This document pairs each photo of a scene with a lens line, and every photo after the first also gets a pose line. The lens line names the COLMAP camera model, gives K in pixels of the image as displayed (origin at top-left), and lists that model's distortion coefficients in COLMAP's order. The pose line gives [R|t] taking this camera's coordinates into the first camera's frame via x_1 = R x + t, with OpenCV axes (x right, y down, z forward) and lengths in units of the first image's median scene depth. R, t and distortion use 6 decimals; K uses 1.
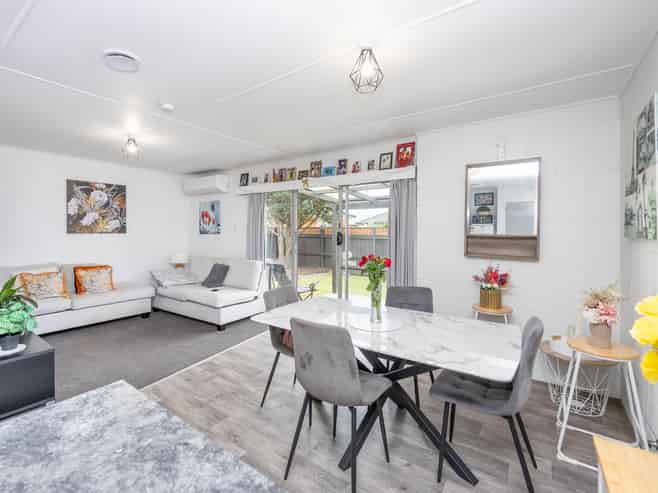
lens RADIAL K [[324.5, 0, 325.2], [0, 324.5, 234.1], [0, 0, 1]] dist [-0.000981, -0.000042]
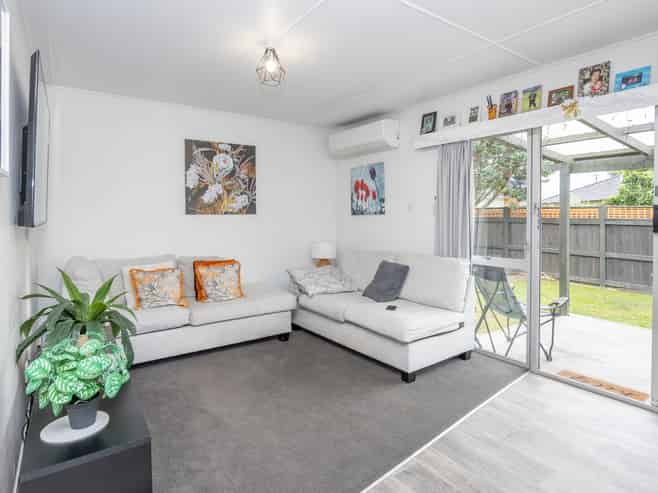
lens RADIAL K [[396.1, 0, 330.9], [0, 396.1, 221.7], [0, 0, 1]] dist [-0.034515, -0.000460]
pose [[0.942630, -0.002735, -0.333828, -0.191208], [0.004219, 0.999984, 0.003721, 0.012364], [0.333812, -0.004916, 0.942627, 0.269954]]
